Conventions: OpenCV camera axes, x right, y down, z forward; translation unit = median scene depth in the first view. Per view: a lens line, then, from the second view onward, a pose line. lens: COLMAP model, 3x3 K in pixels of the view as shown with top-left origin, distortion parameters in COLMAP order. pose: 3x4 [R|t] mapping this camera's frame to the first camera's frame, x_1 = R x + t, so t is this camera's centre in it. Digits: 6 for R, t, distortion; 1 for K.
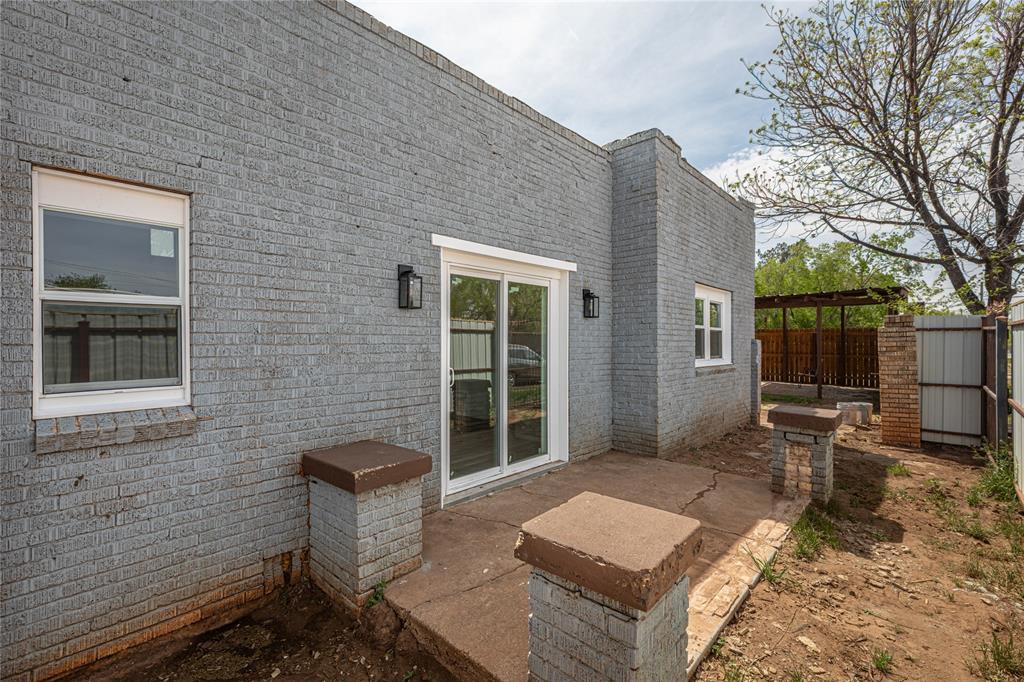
lens RADIAL K [[457.8, 0, 508.7], [0, 457.8, 344.4], [0, 0, 1]] dist [0.007697, 0.000233]
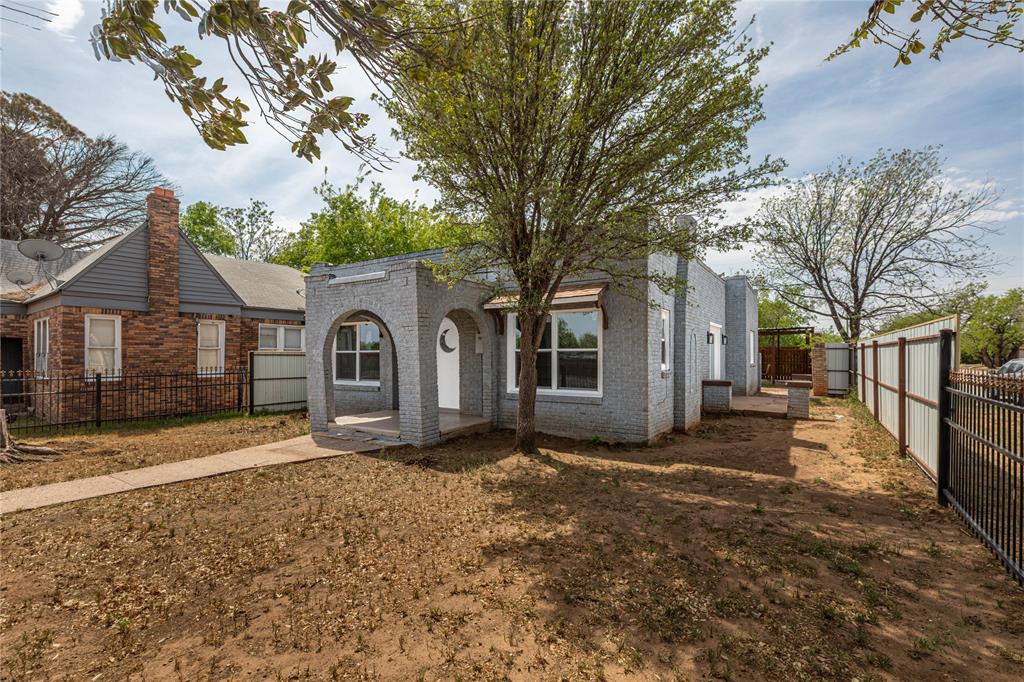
lens RADIAL K [[457.8, 0, 500.7], [0, 457.8, 358.0], [0, 0, 1]] dist [0.007697, 0.000233]
pose [[0.987972, -0.000820, 0.154628, -0.962174], [0.001139, 0.999997, -0.001971, 0.016198], [-0.154626, 0.002124, 0.987971, -0.919622]]
